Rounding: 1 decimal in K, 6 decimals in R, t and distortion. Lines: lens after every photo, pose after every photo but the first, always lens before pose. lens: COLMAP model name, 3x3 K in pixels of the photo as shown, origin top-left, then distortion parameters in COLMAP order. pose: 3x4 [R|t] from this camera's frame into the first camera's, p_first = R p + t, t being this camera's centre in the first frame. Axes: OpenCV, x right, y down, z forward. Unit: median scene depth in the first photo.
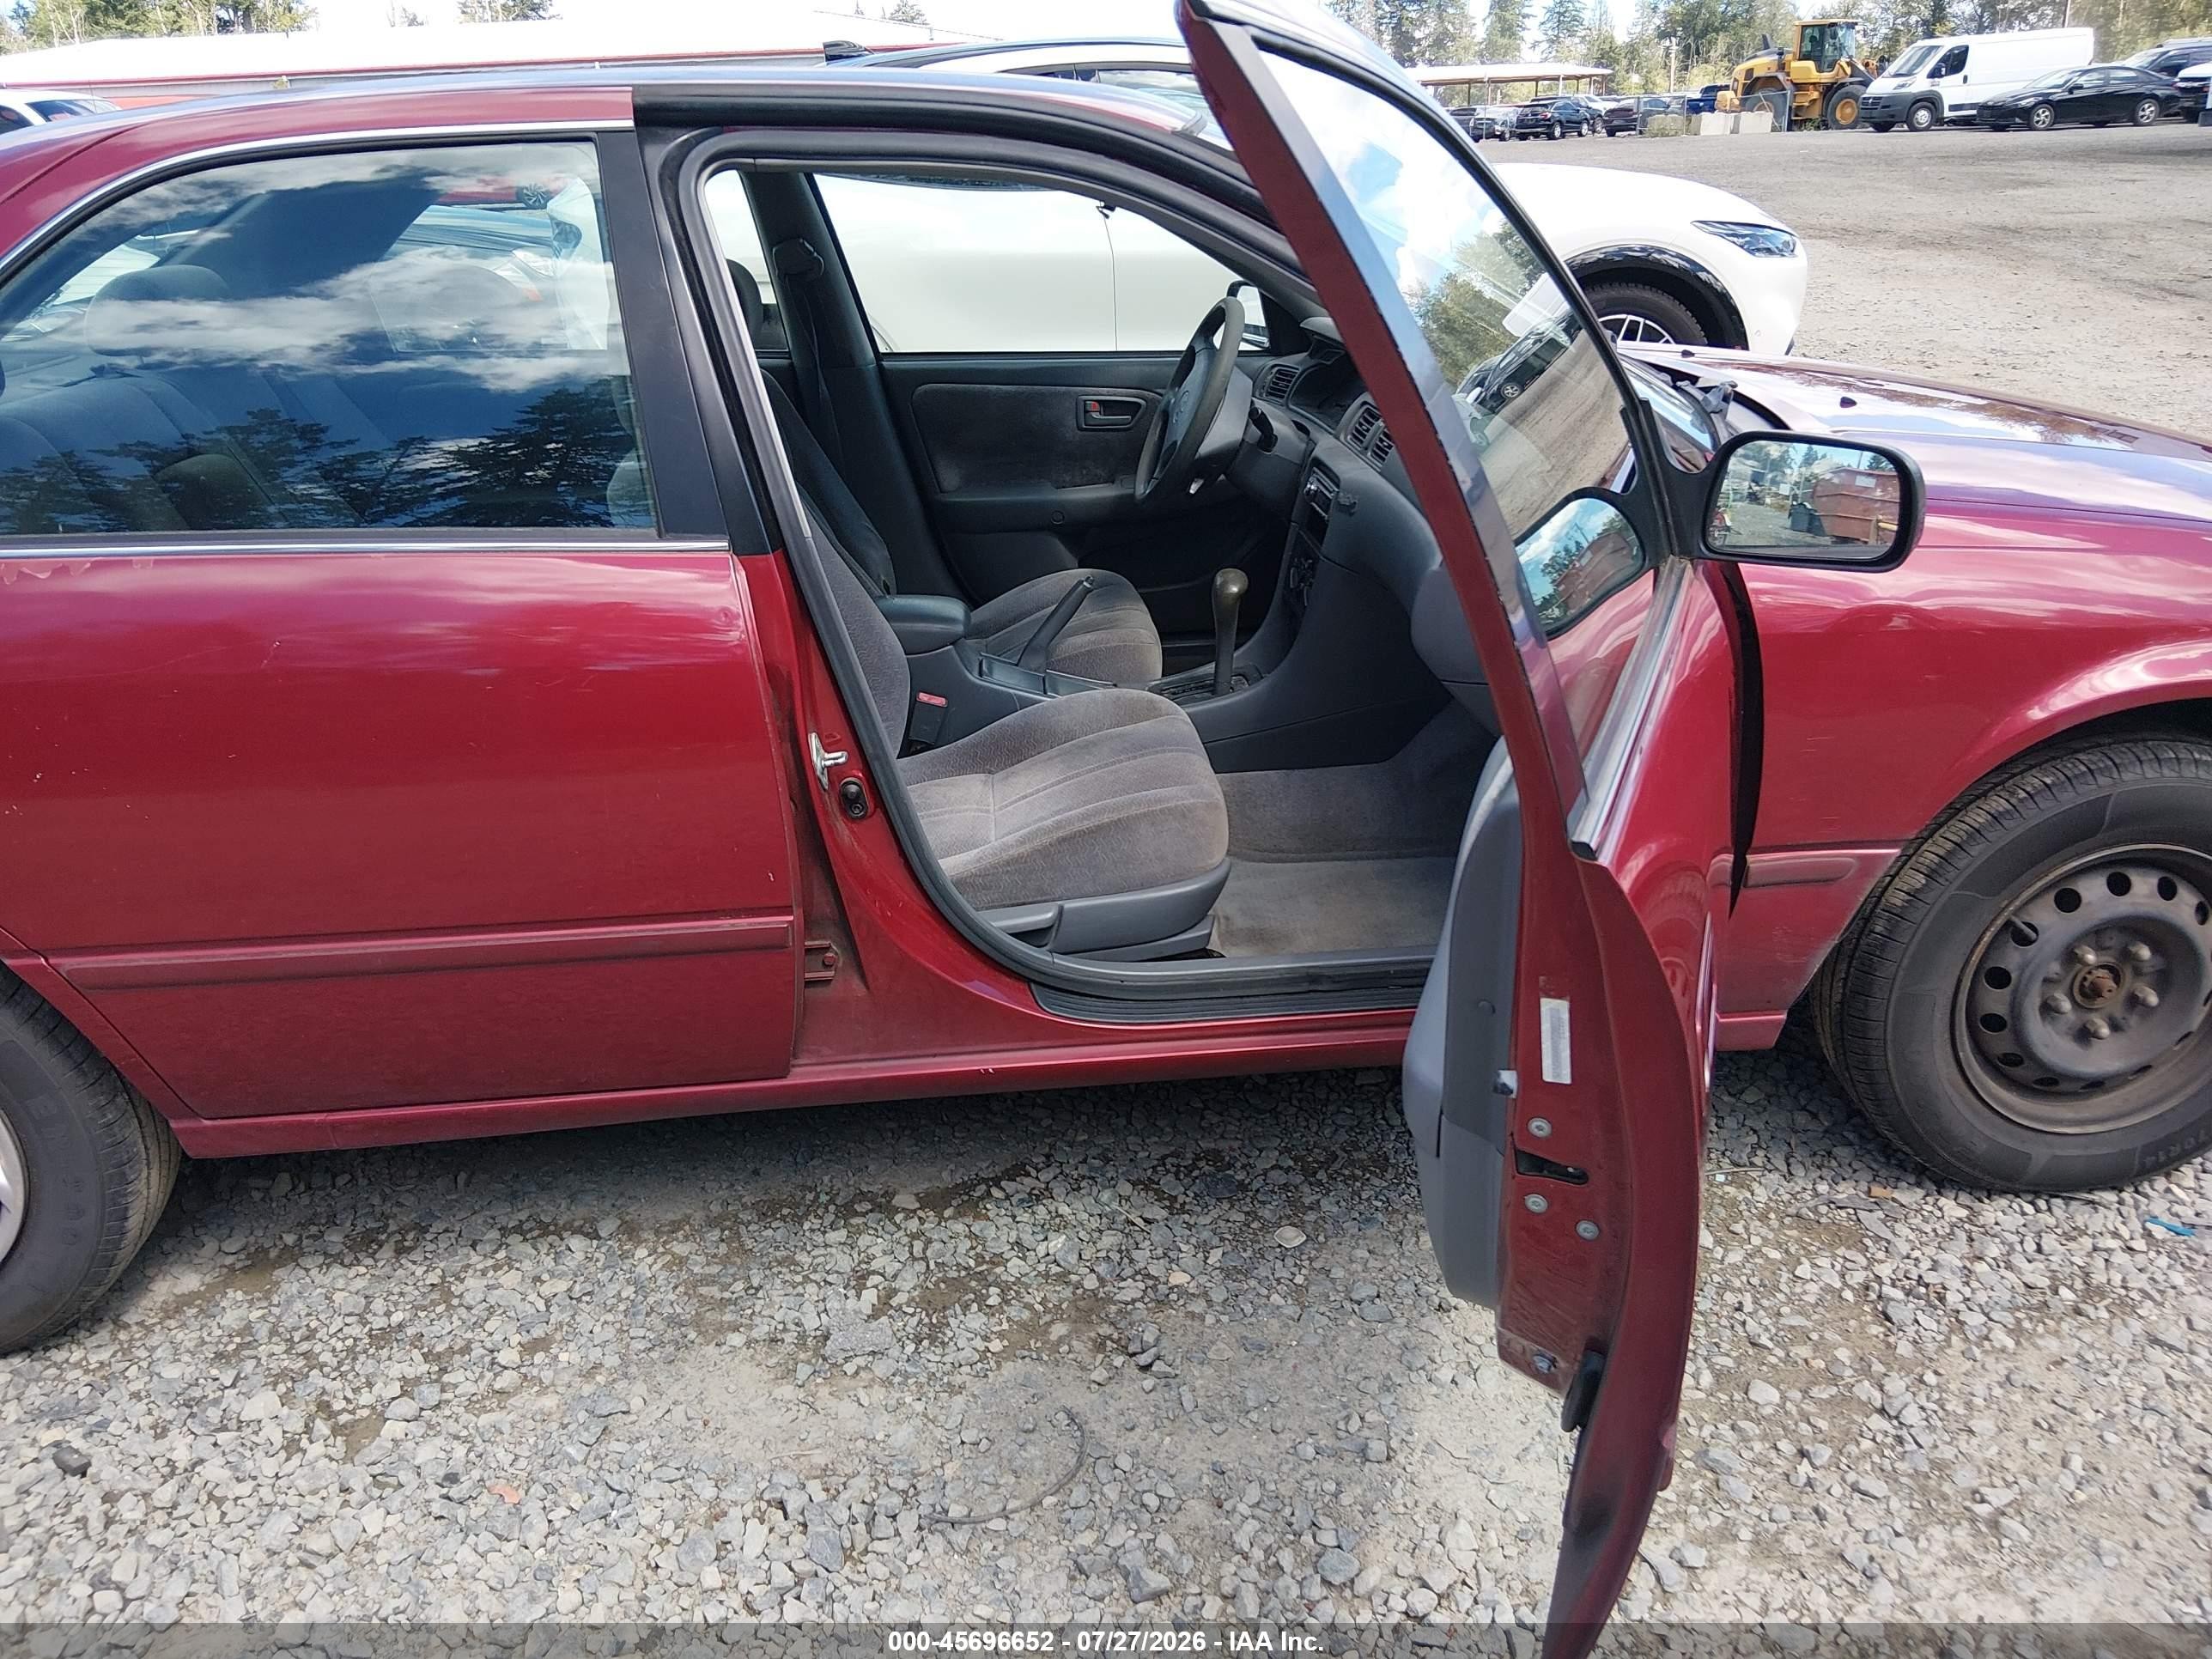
lens RADIAL K [[1711.0, 0, 1113.0], [0, 1711.0, 844.3], [0, 0, 1]] dist [0.068363, -0.126704]
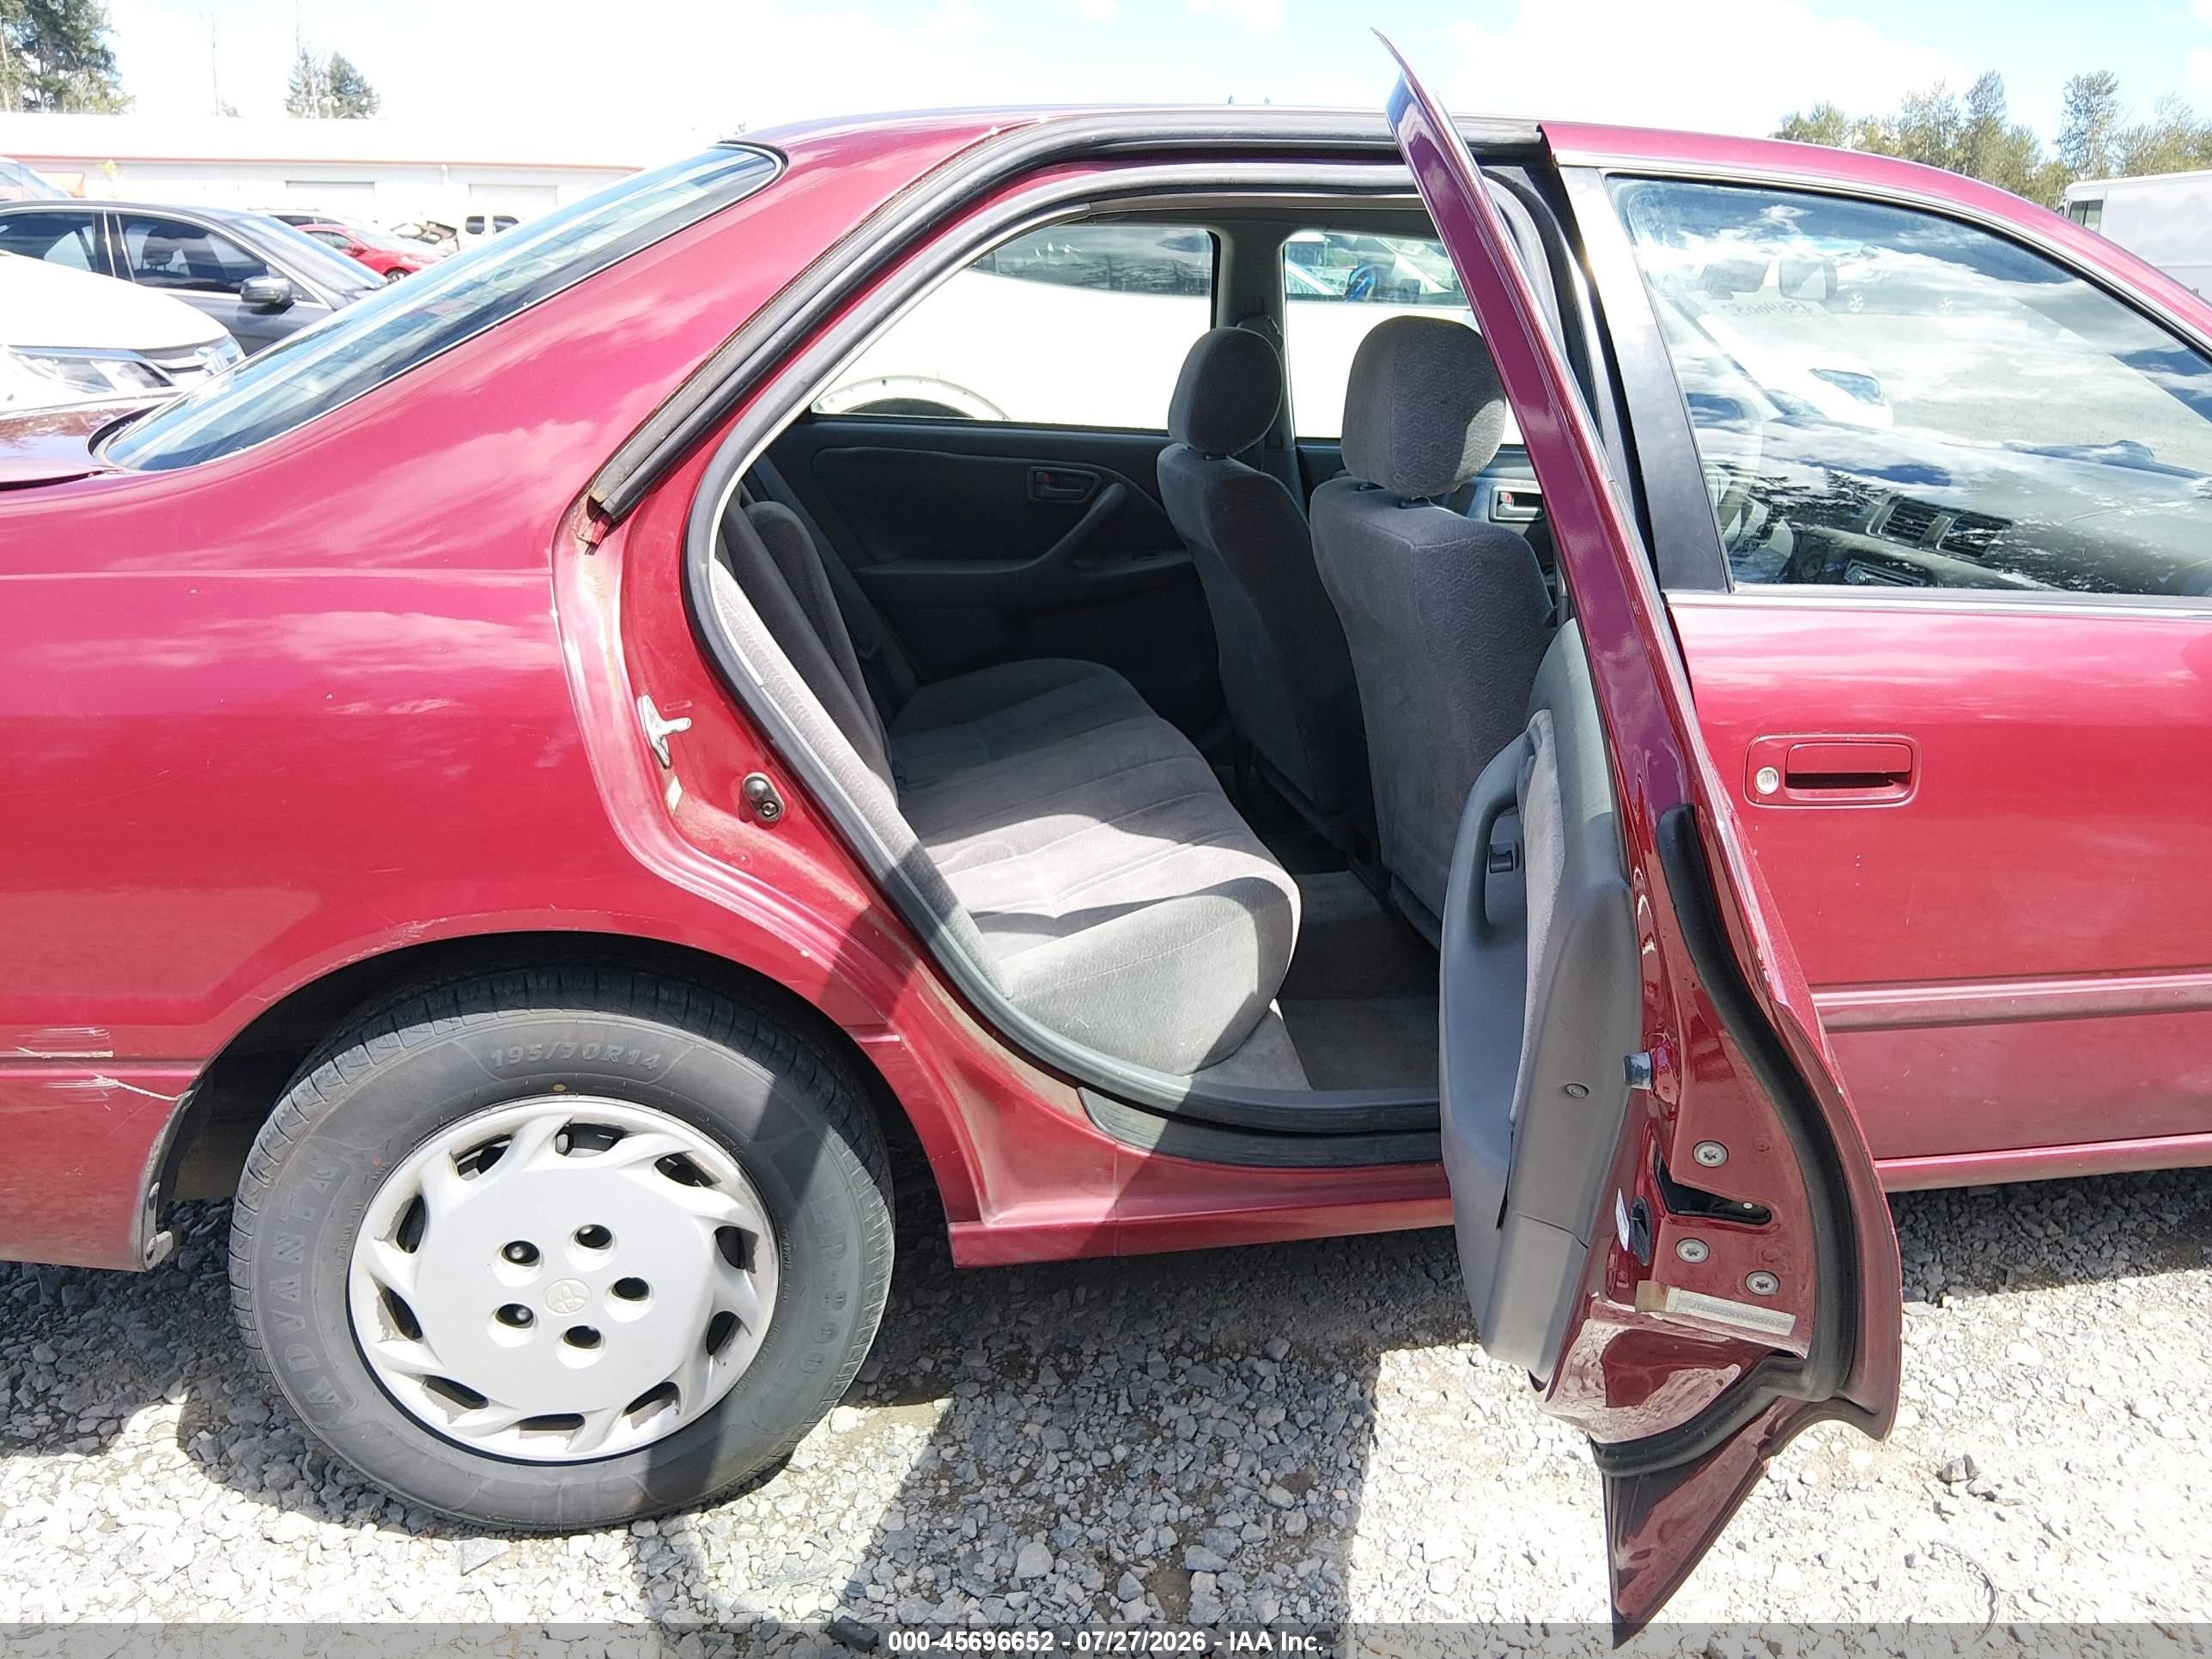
lens RADIAL K [[1713.8, 0, 1106.0], [0, 1713.8, 829.5], [0, 0, 1]] dist [0.055497, -0.084379]
pose [[0.993814, 0.020028, 0.109237, -0.499952], [-0.011349, 0.996770, -0.079502, 0.025274], [-0.110476, 0.077770, 0.990831, 0.082709]]
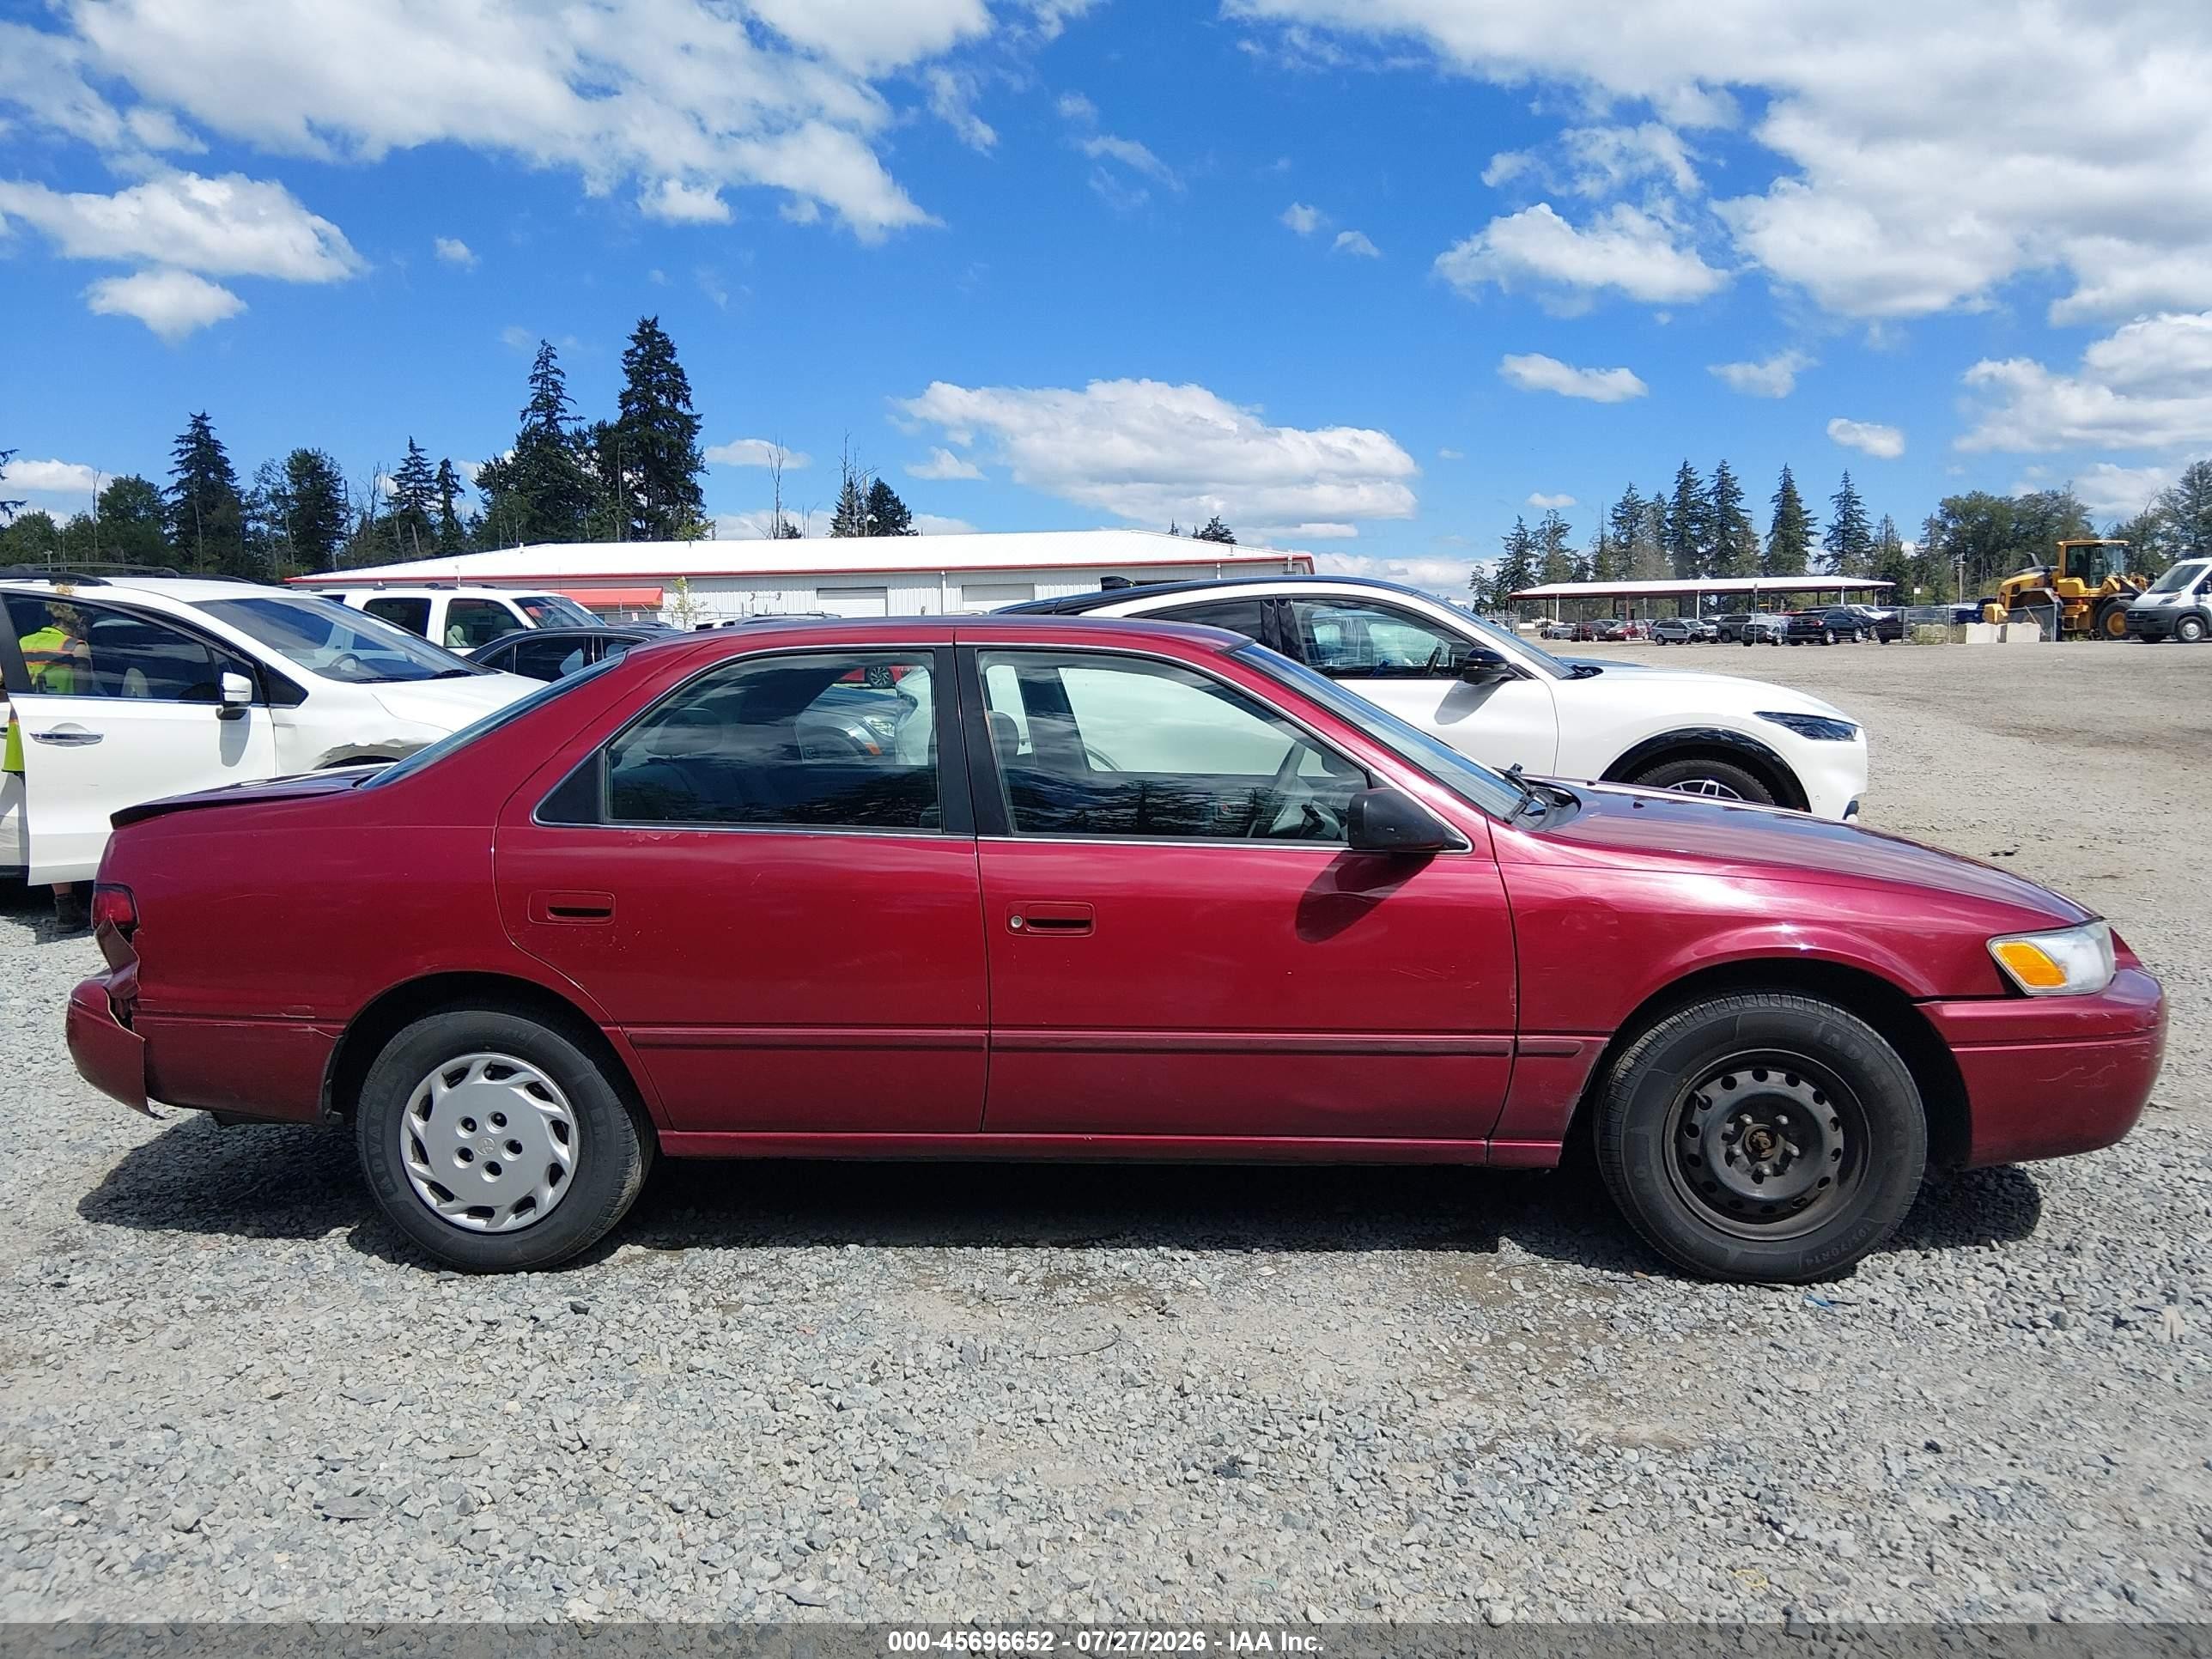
lens RADIAL K [[1713.8, 0, 1106.0], [0, 1713.8, 829.5], [0, 0, 1]] dist [0.055497, -0.084379]
pose [[0.985139, 0.034460, -0.168267, 0.214469], [-0.078924, 0.960936, -0.265278, 0.270928], [0.152553, 0.274616, 0.949375, -0.712182]]
